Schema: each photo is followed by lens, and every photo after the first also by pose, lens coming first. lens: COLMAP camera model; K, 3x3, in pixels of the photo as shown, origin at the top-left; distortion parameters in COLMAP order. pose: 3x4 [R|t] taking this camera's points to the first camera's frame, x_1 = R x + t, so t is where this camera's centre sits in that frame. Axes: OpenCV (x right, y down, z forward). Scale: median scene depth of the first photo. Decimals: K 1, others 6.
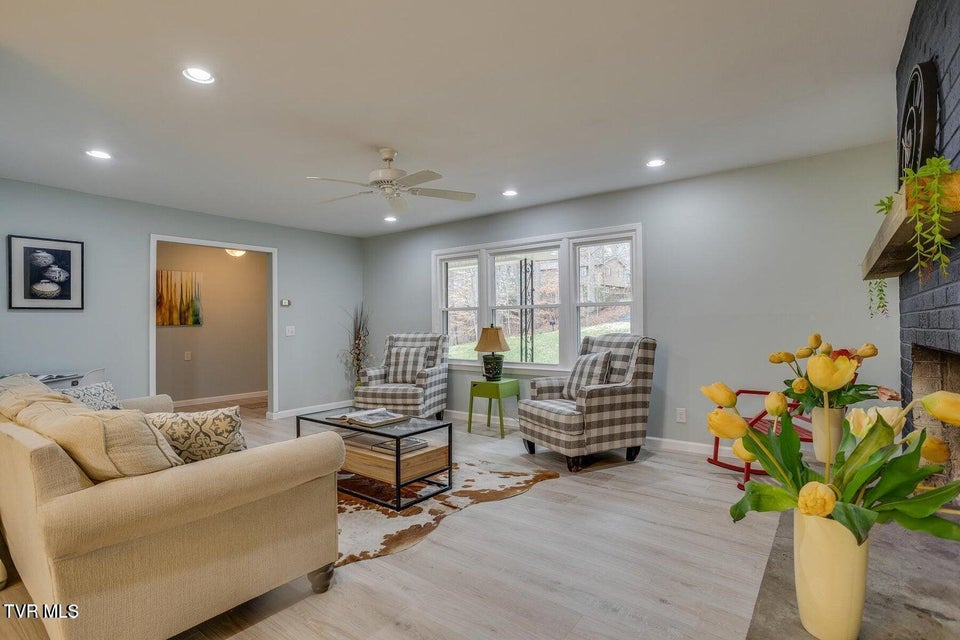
lens RADIAL K [[463.7, 0, 478.7], [0, 463.7, 325.7], [0, 0, 1]] dist [-0.022669, 0.001094]
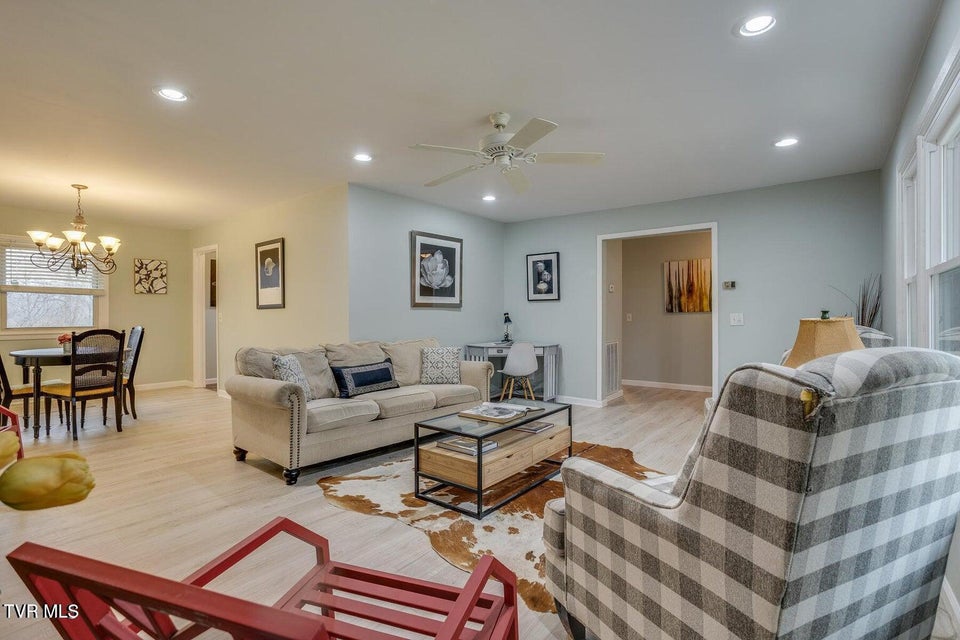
lens RADIAL K [[463.7, 0, 476.1], [0, 463.7, 312.9], [0, 0, 1]] dist [-0.022669, 0.001094]
pose [[-0.006592, 0.010135, -0.999927, 0.558549], [-0.002648, 0.999945, 0.010153, -0.009768], [0.999975, 0.002715, -0.006565, 0.758236]]
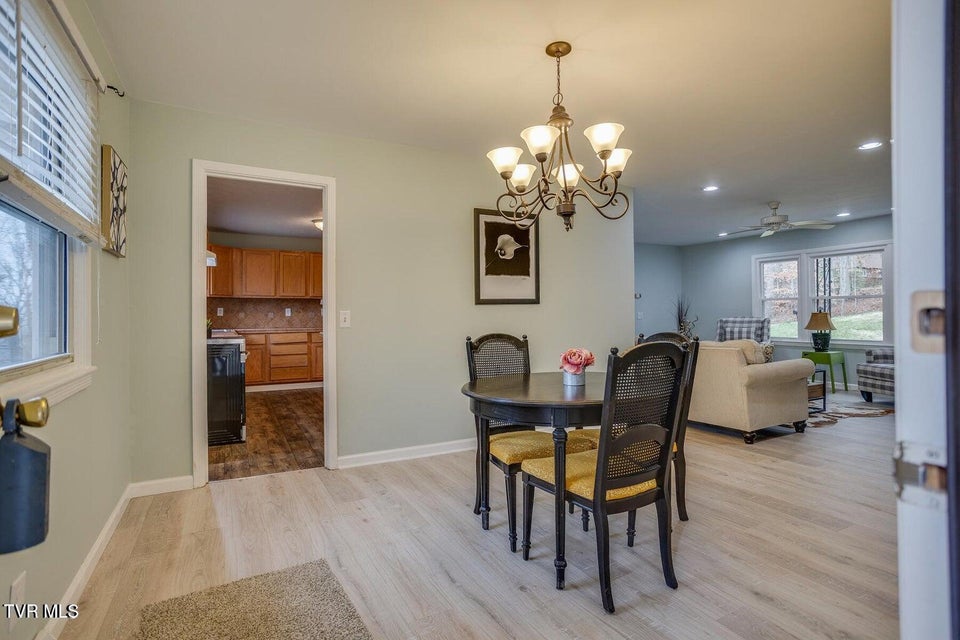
lens RADIAL K [[463.7, 0, 474.3], [0, 463.7, 317.4], [0, 0, 1]] dist [-0.022669, 0.001094]
pose [[0.912807, 0.004266, -0.408370, -0.430072], [-0.002607, 0.999986, 0.004621, 0.017477], [0.408384, -0.003153, 0.912805, -0.781950]]
